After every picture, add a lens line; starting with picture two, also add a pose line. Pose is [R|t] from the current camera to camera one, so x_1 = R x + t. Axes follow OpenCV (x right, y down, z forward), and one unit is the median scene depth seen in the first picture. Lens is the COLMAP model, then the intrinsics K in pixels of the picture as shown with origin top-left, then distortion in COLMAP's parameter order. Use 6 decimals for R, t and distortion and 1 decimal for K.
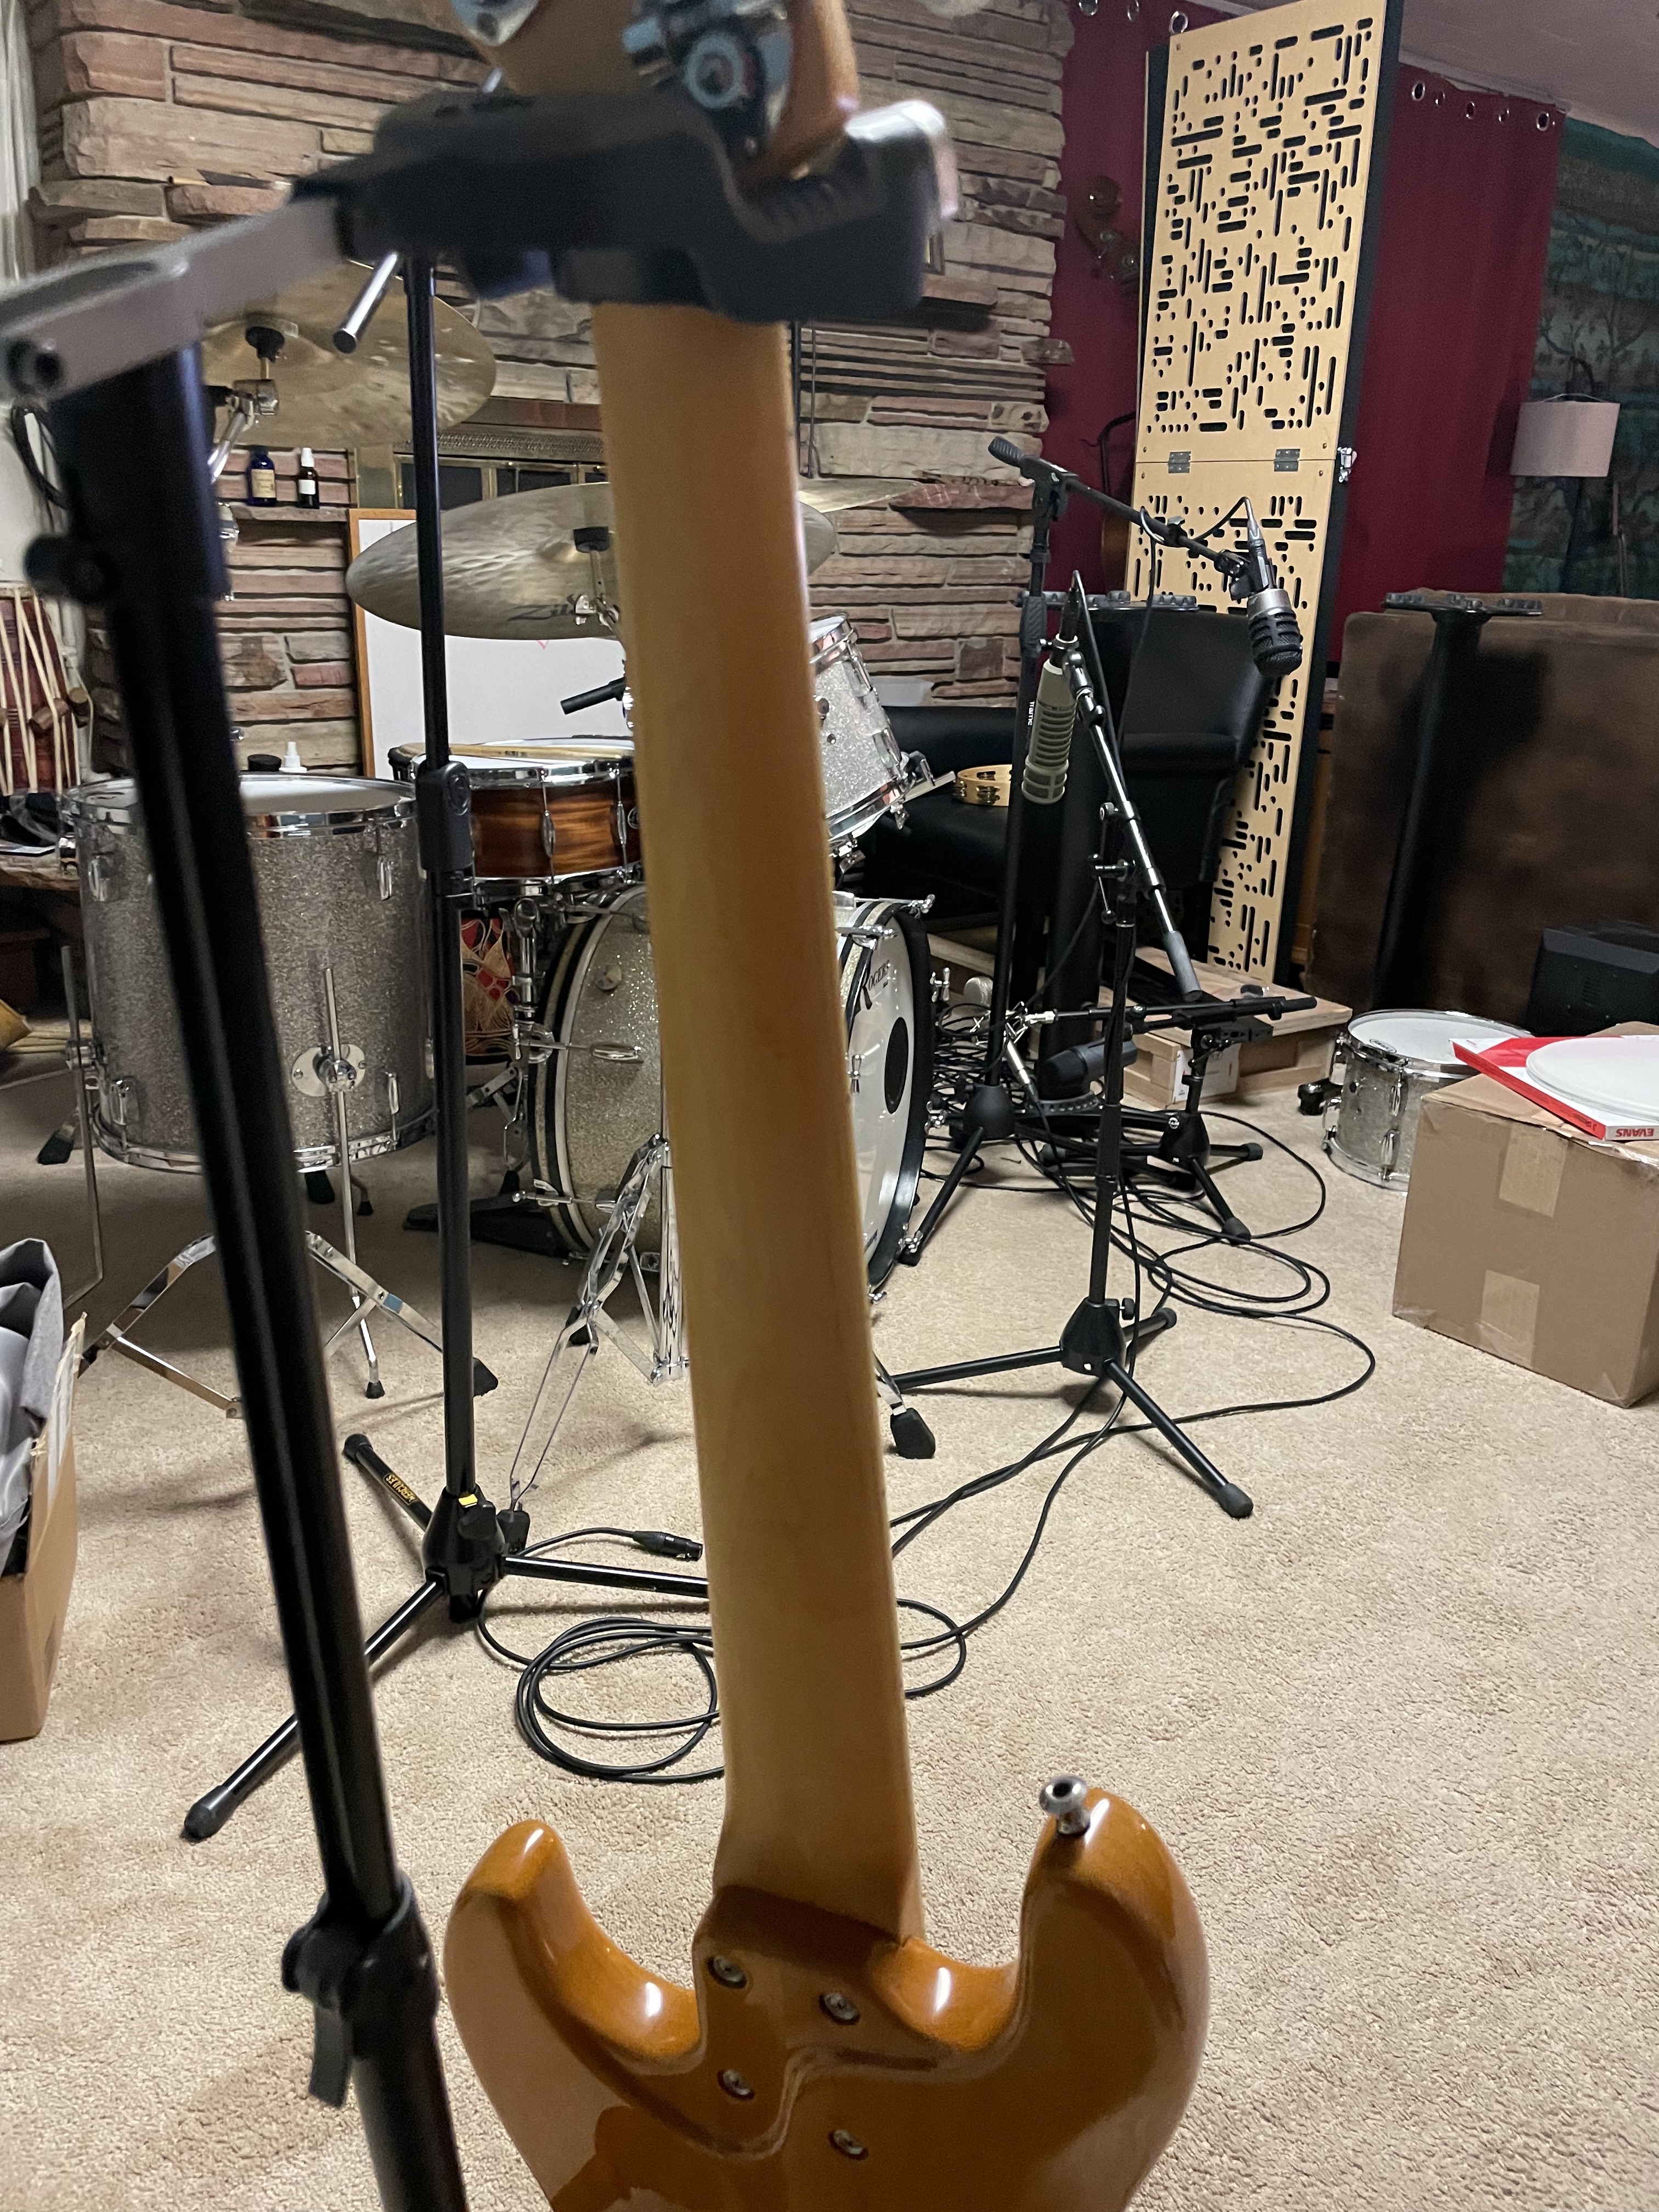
lens RADIAL K [[1718.4, 0, 803.2], [0, 1718.4, 1081.1], [0, 0, 1]] dist [0.074976, -0.117461]
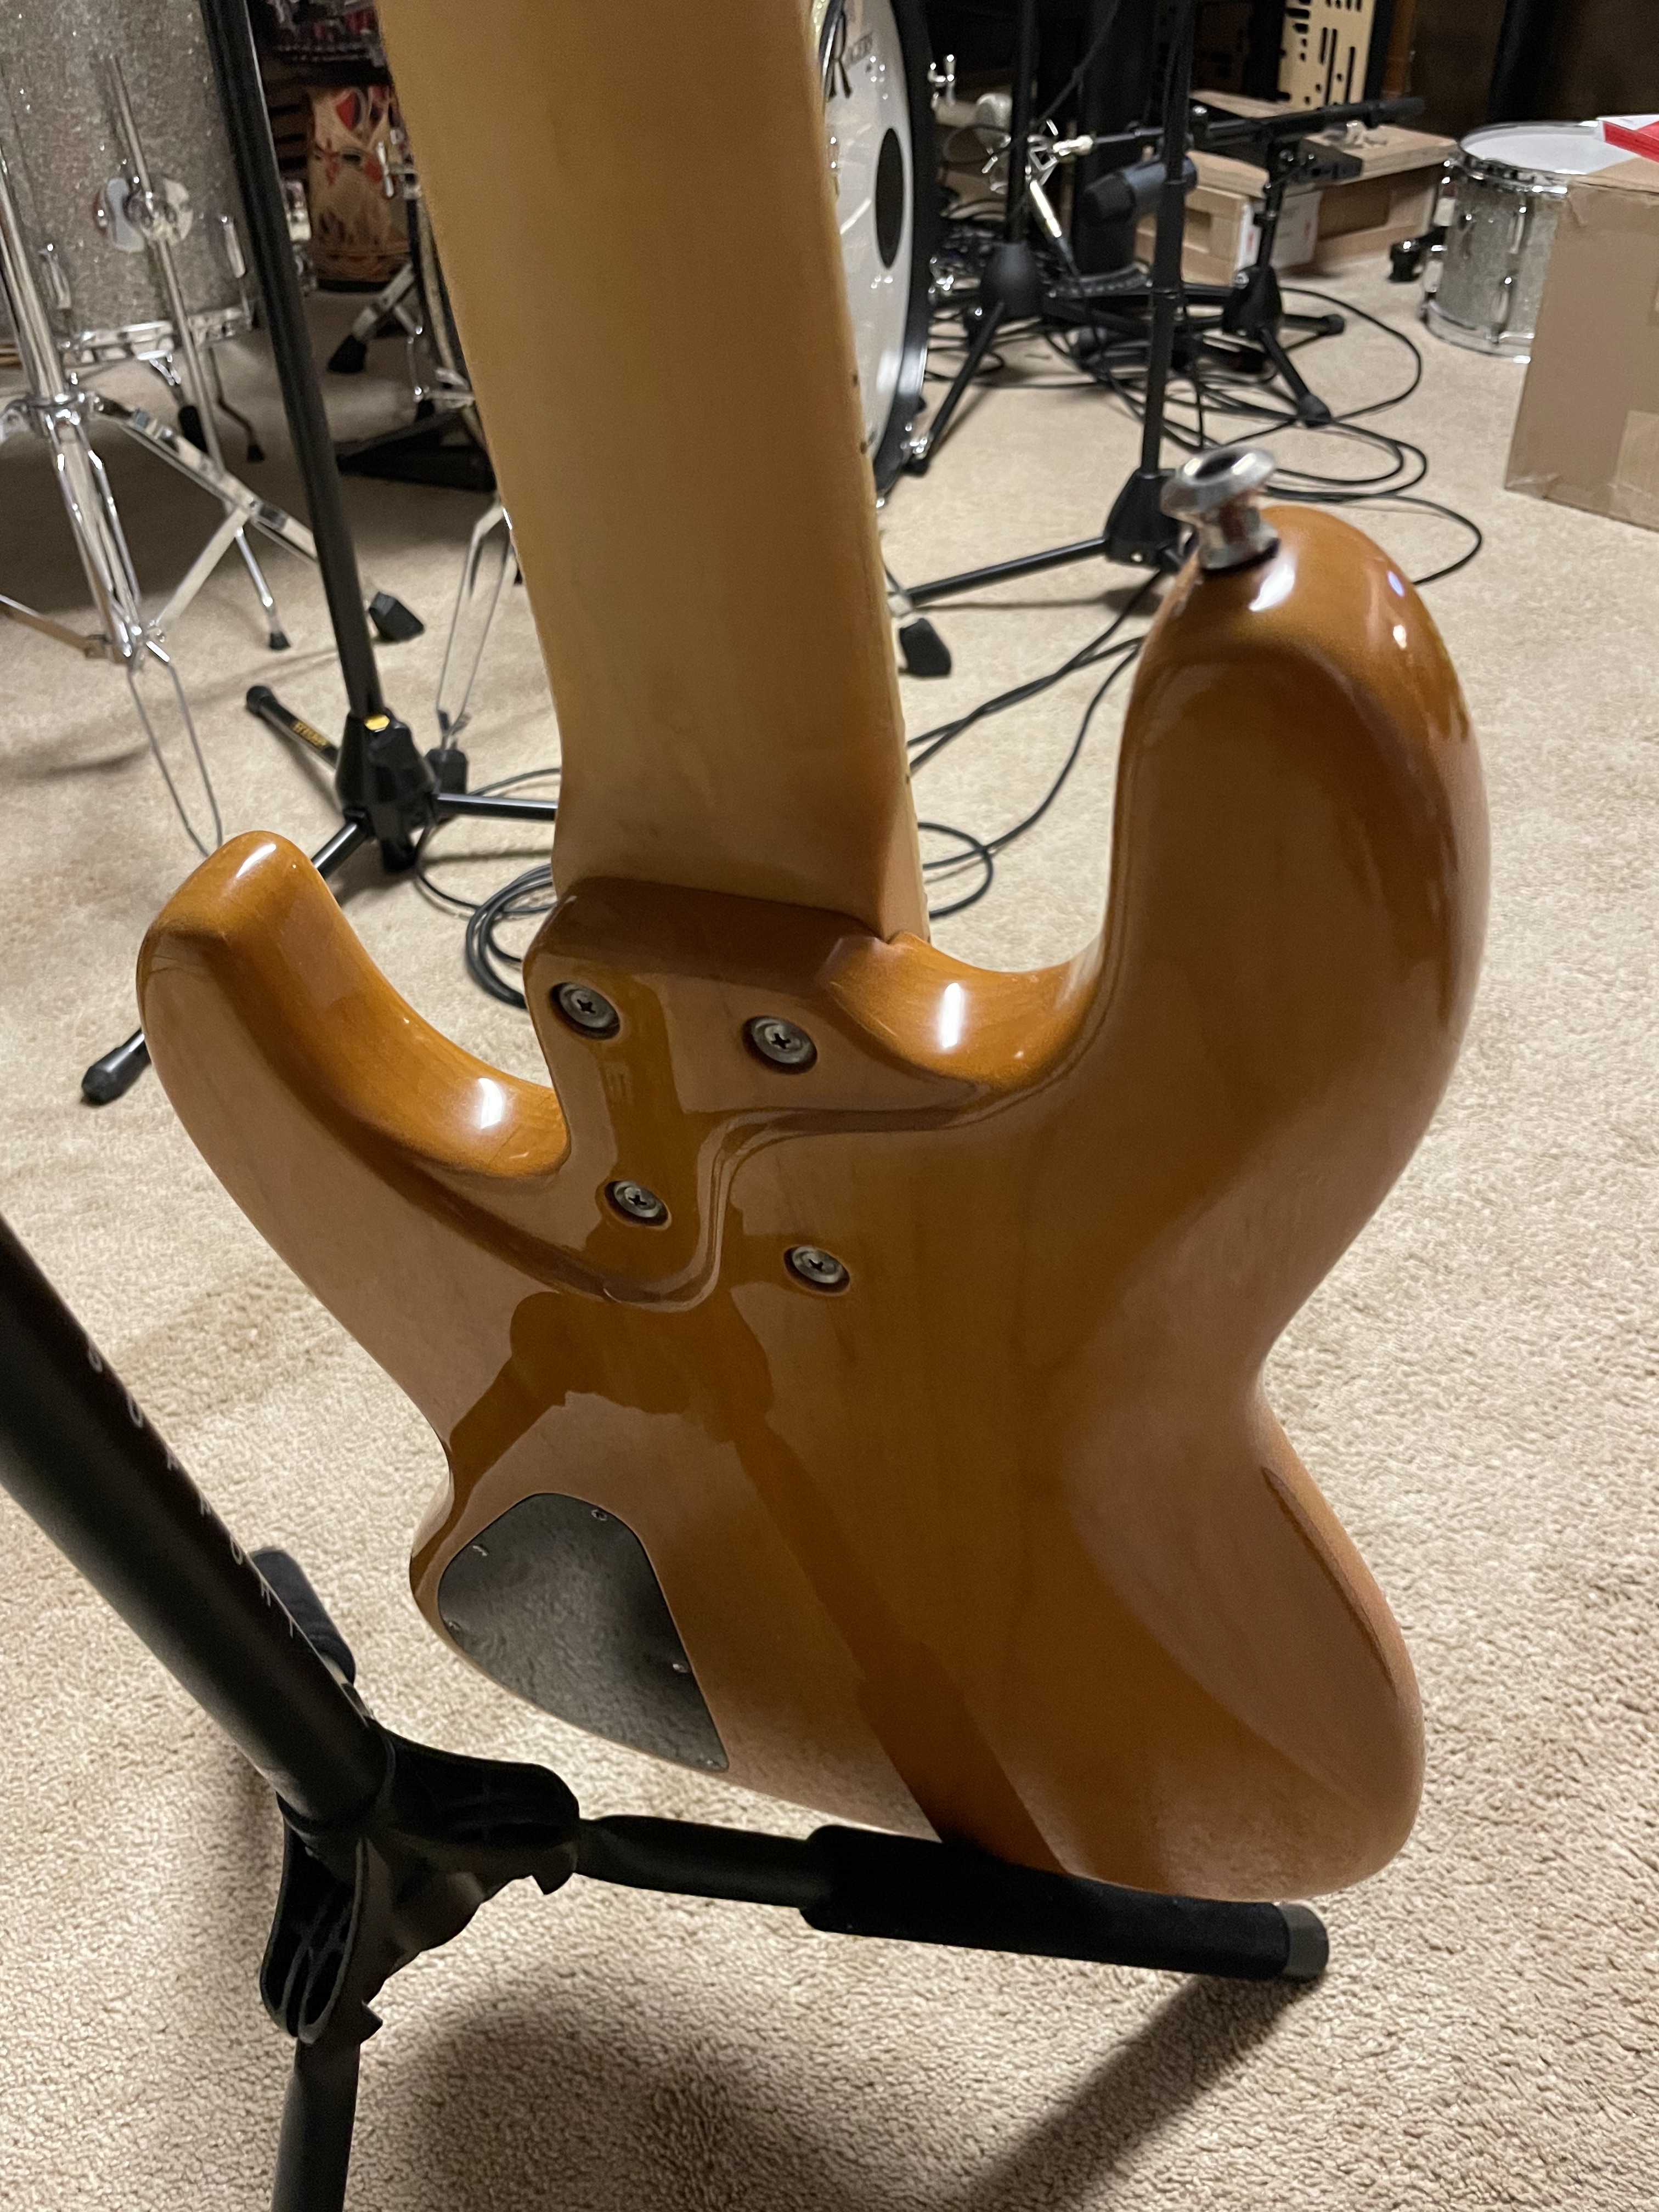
lens RADIAL K [[1718.4, 0, 795.0], [0, 1718.4, 1134.0], [0, 0, 1]] dist [0.074976, -0.117461]
pose [[0.997616, -0.061647, -0.031005, 0.012297], [0.068781, 0.924503, 0.374918, 0.104924], [0.005551, -0.376157, 0.926539, 0.141077]]
